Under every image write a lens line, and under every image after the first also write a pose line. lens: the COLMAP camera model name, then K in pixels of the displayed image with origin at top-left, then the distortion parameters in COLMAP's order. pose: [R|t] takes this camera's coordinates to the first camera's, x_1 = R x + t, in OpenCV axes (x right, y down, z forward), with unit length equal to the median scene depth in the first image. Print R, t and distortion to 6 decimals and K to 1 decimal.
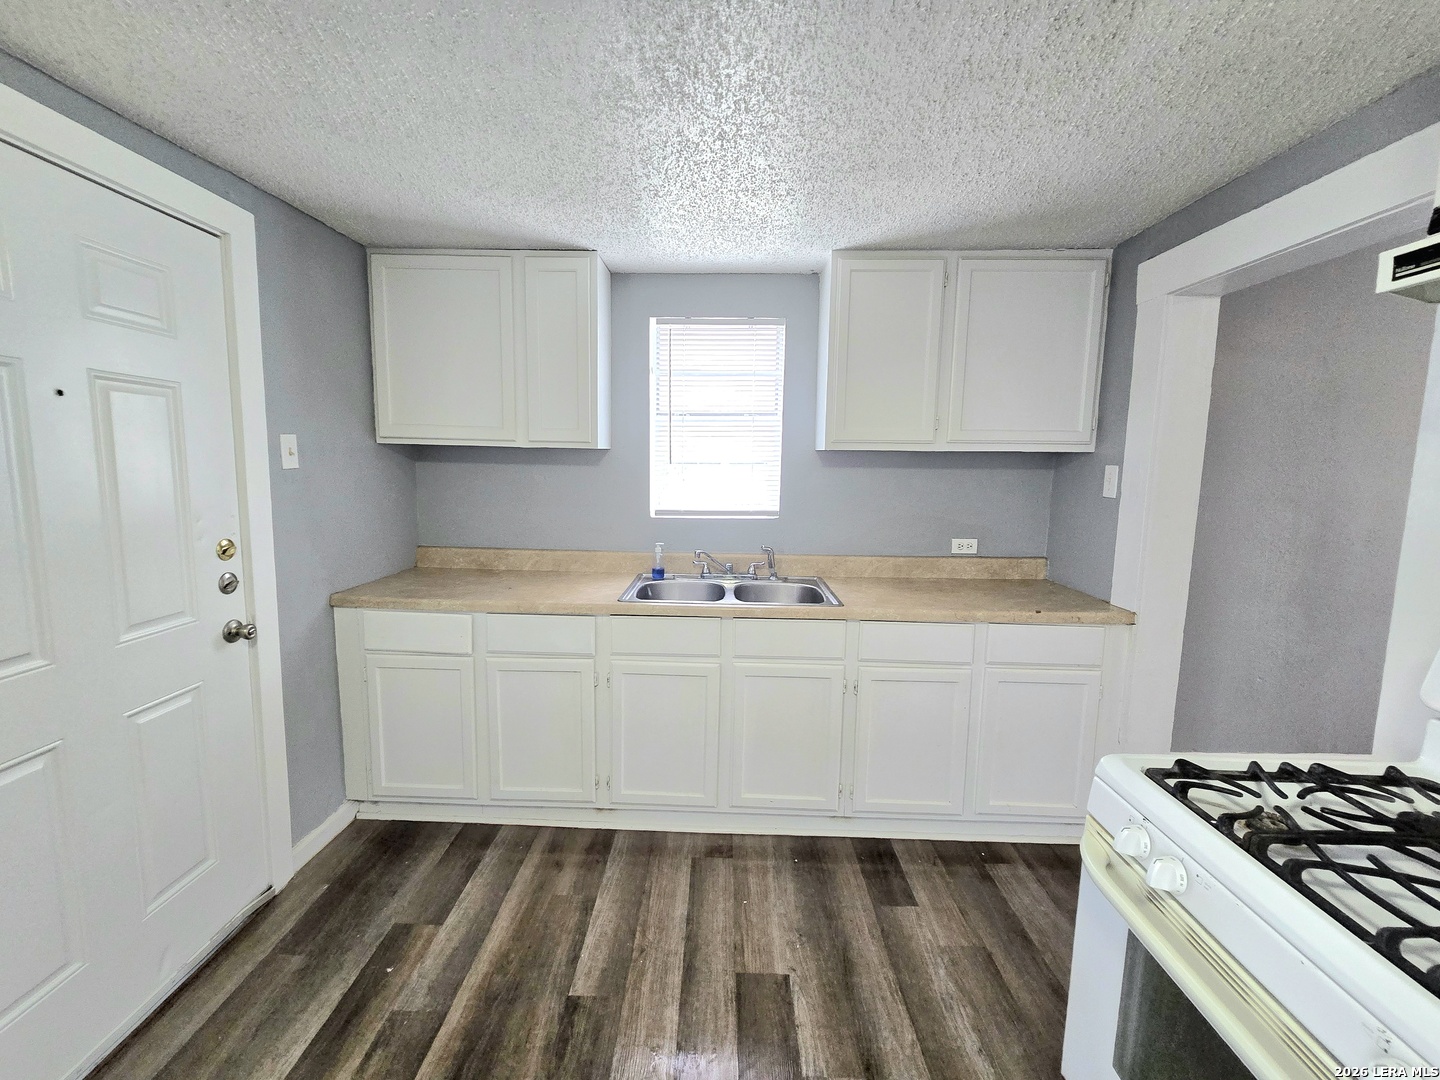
lens RADIAL K [[589.3, 0, 709.0], [0, 589.3, 528.3], [0, 0, 1]] dist [-0.001904, -0.000218]
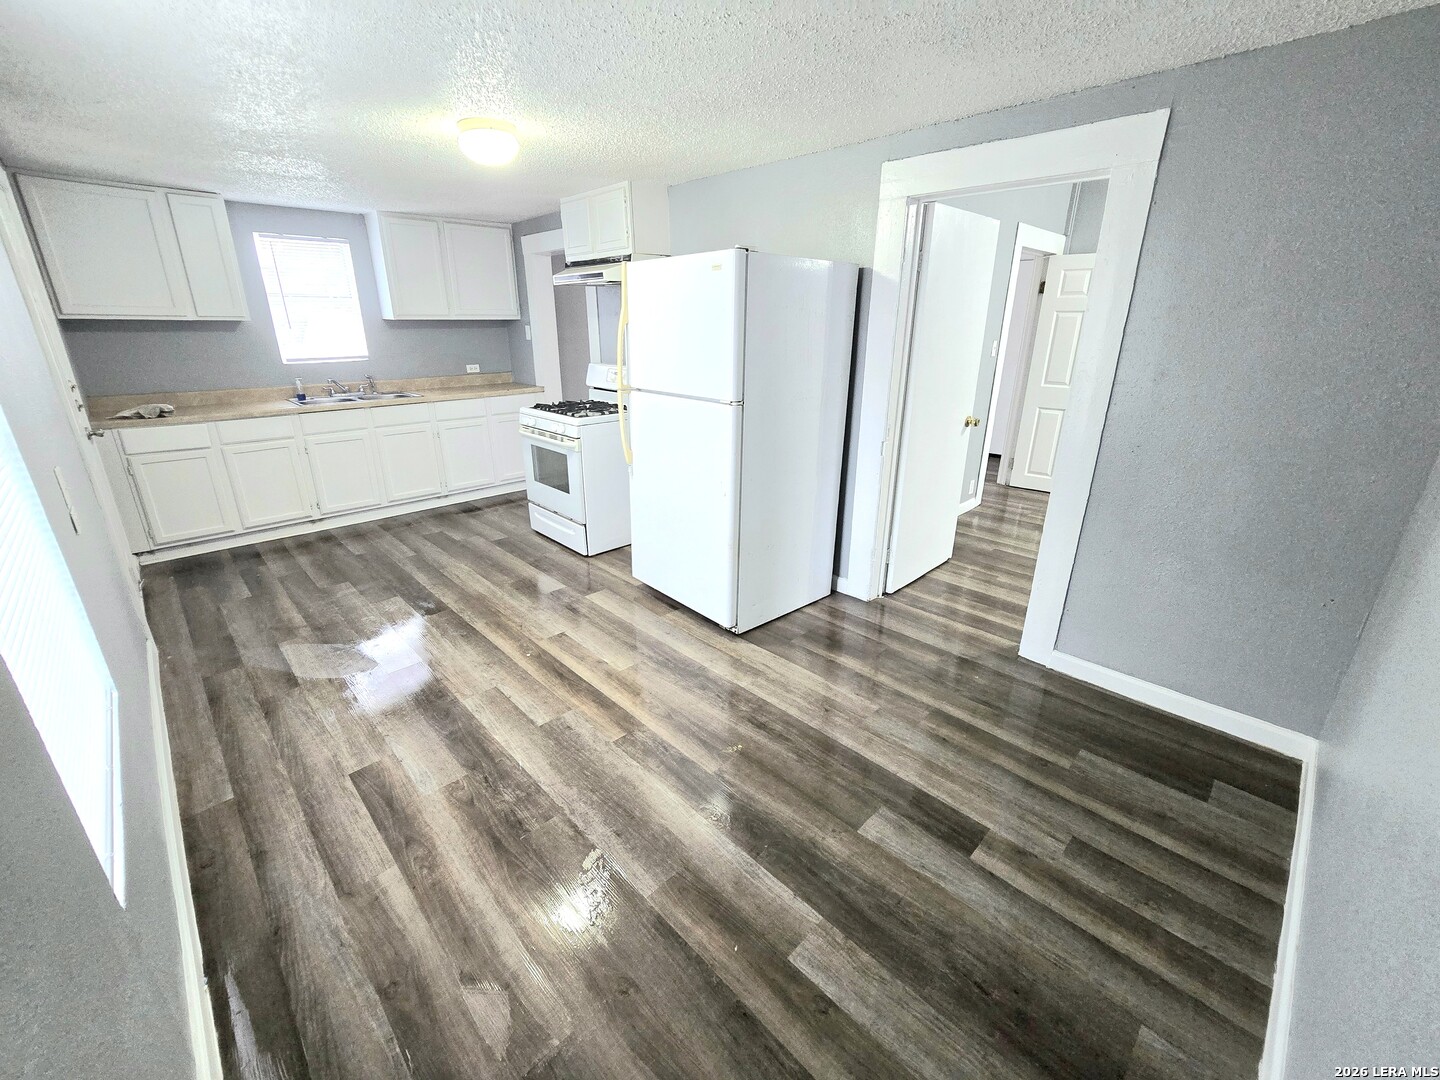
lens RADIAL K [[589.3, 0, 709.0], [0, 589.3, 528.3], [0, 0, 1]] dist [-0.001904, -0.000218]
pose [[0.699144, -0.250419, 0.669692, -0.514266], [0.092008, 0.960381, 0.263063, 0.105324], [-0.709036, -0.122302, 0.694485, -1.092402]]
